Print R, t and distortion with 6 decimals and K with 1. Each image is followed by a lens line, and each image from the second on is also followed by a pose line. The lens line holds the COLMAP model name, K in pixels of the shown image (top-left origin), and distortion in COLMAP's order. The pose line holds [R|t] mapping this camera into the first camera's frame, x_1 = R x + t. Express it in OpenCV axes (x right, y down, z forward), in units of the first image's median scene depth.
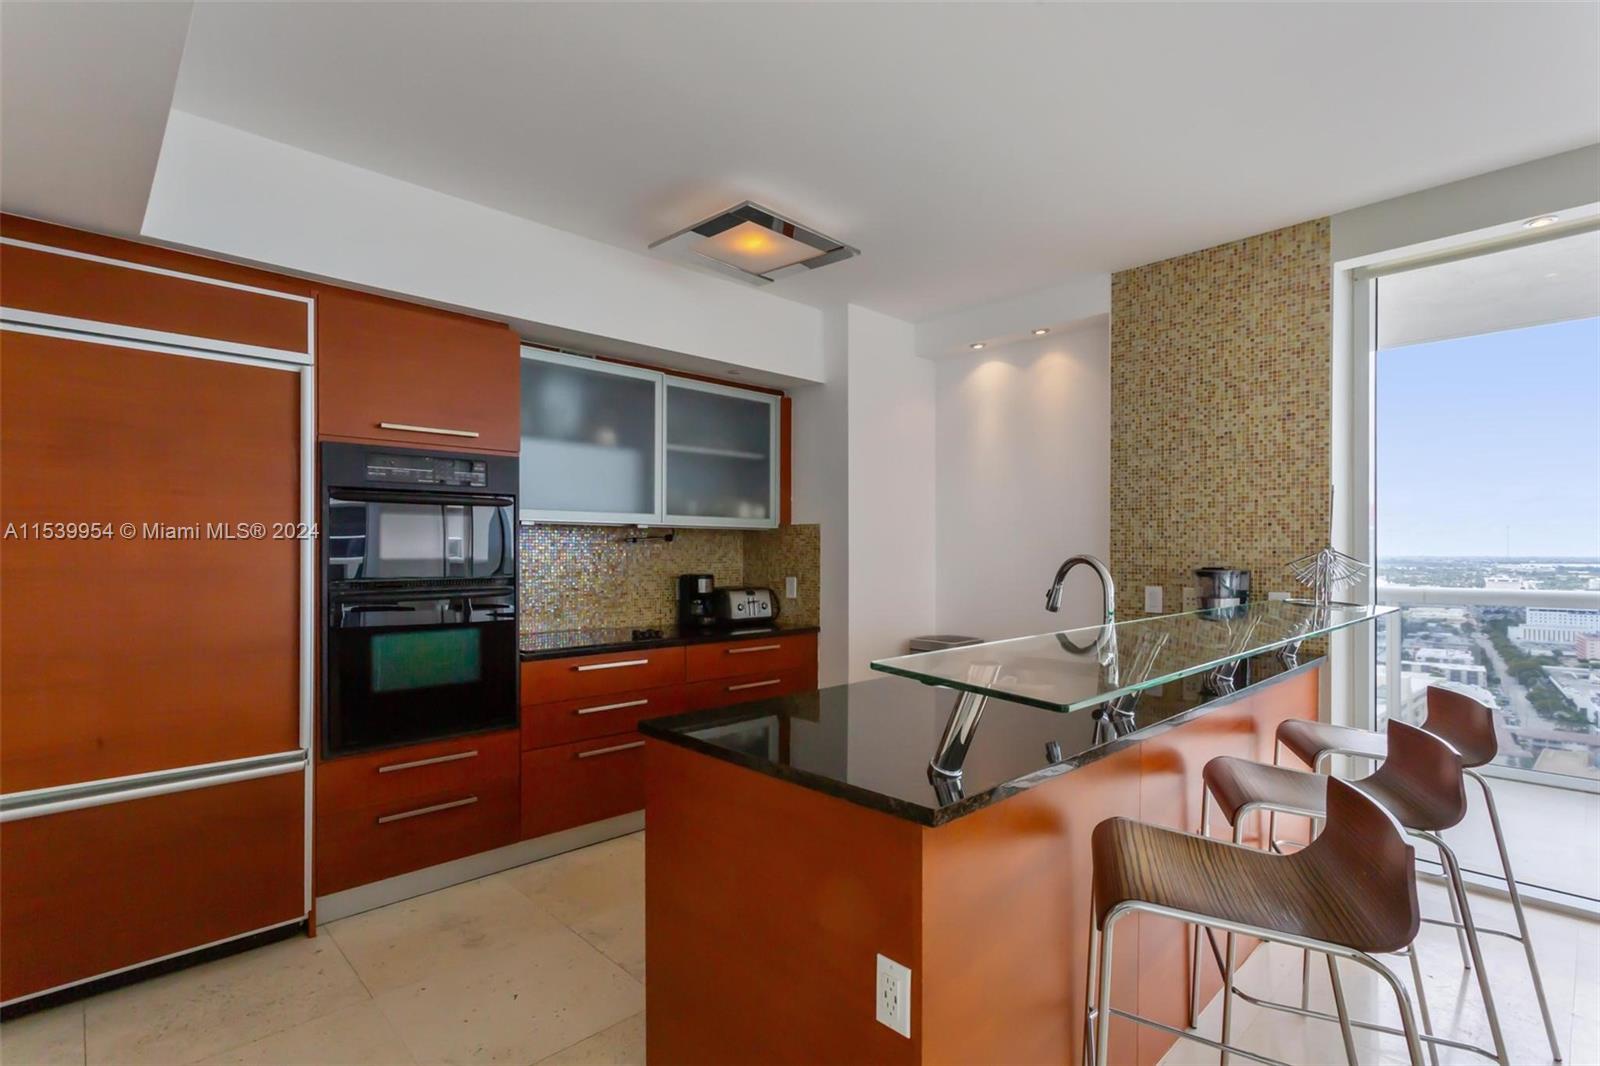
lens RADIAL K [[777.4, 0, 793.6], [0, 777.4, 548.0], [0, 0, 1]] dist [0.012442, -0.000760]
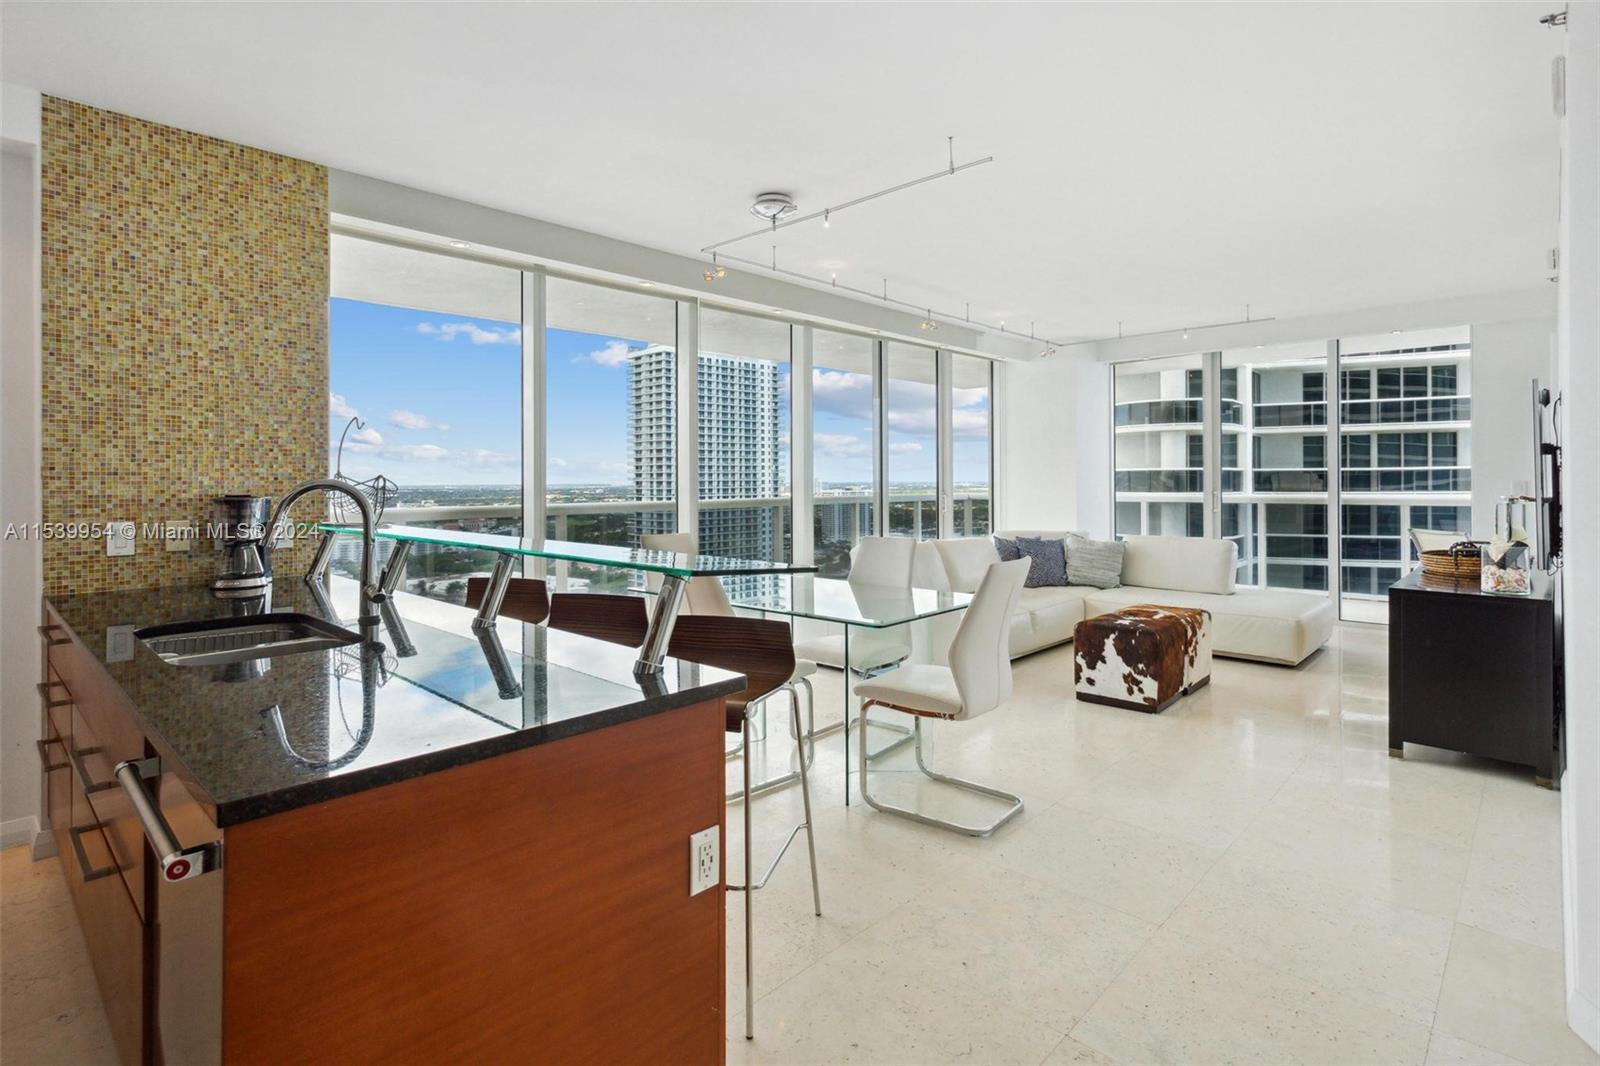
lens RADIAL K [[777.4, 0, 827.2], [0, 777.4, 479.0], [0, 0, 1]] dist [0.012442, -0.000760]
pose [[-0.072404, 0.000312, 0.997375, -0.395301], [0.002504, 0.999997, -0.000132, 0.007568], [-0.997372, 0.002488, -0.072405, 0.349714]]
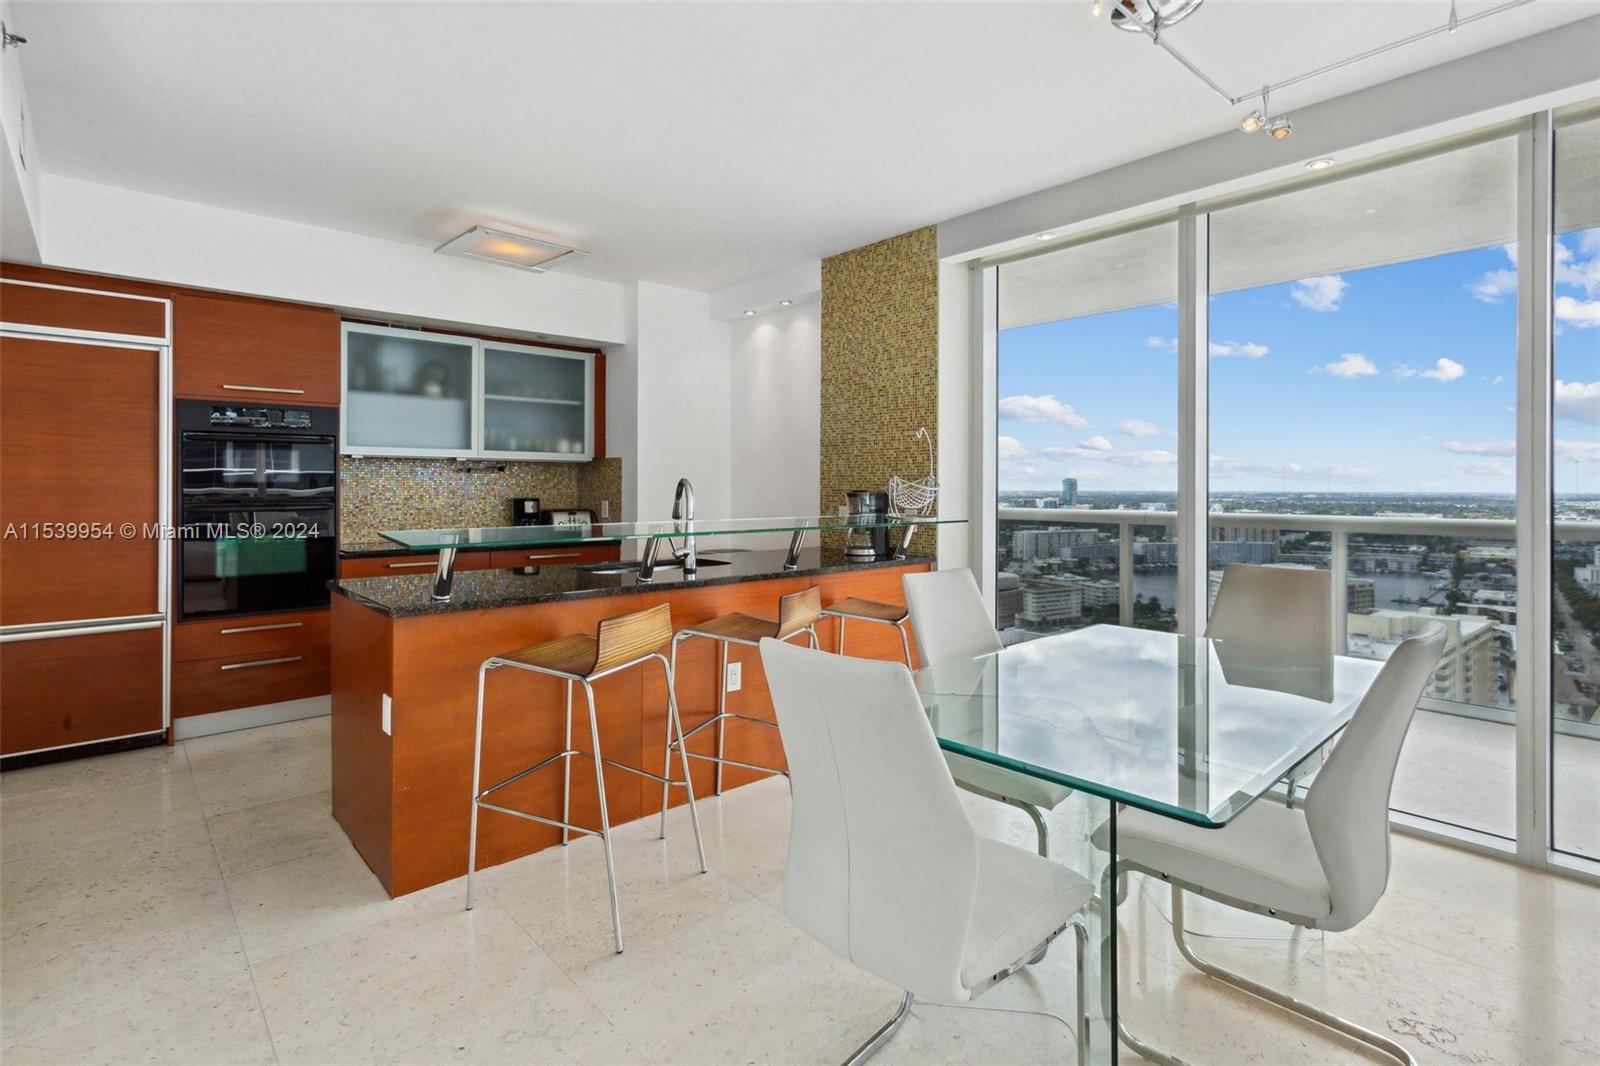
lens RADIAL K [[777.4, 0, 786.8], [0, 777.4, 484.0], [0, 0, 1]] dist [0.012442, -0.000760]
pose [[0.998728, 0.001890, -0.050386, 0.444511], [-0.001866, 0.999998, 0.000525, 0.012659], [0.050387, -0.000431, 0.998730, -0.284934]]
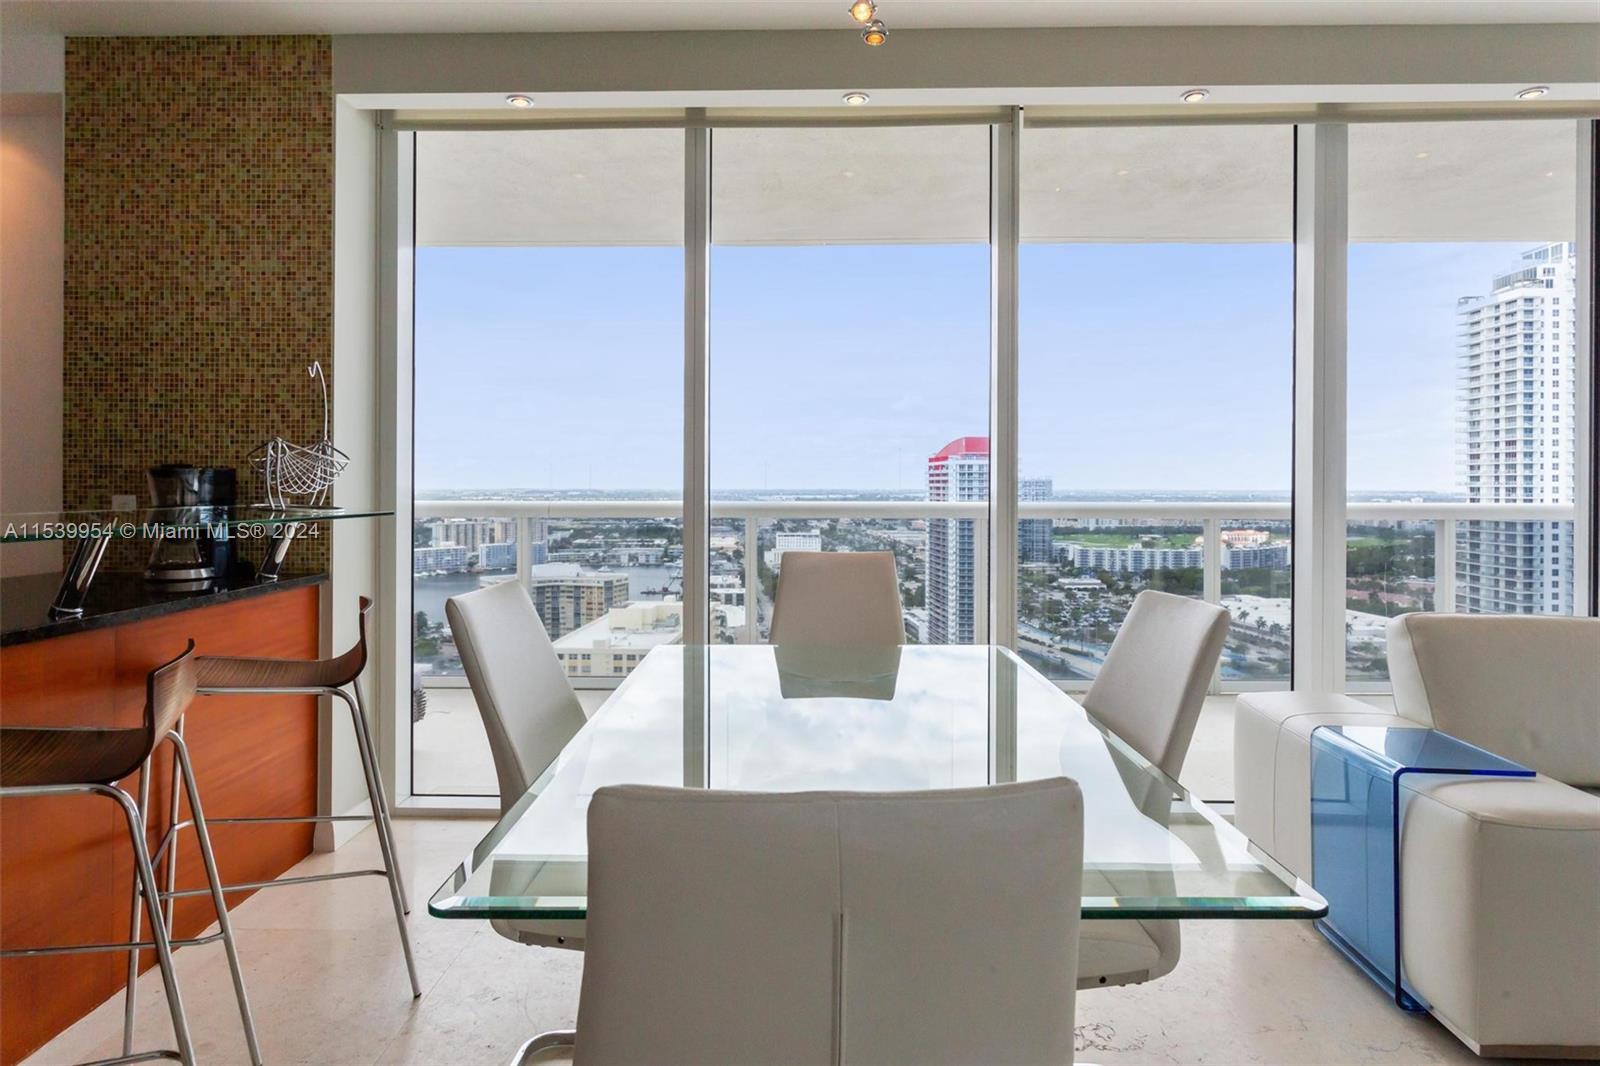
lens RADIAL K [[938.7, 0, 807.7], [0, 938.7, 488.4], [0, 0, 1]] dist [-0.010513, 0.005691]
pose [[0.708436, -0.000813, 0.705775, 0.310314], [-0.005416, 0.999964, 0.006589, 0.034935], [-0.705755, -0.008490, 0.708406, -0.039331]]
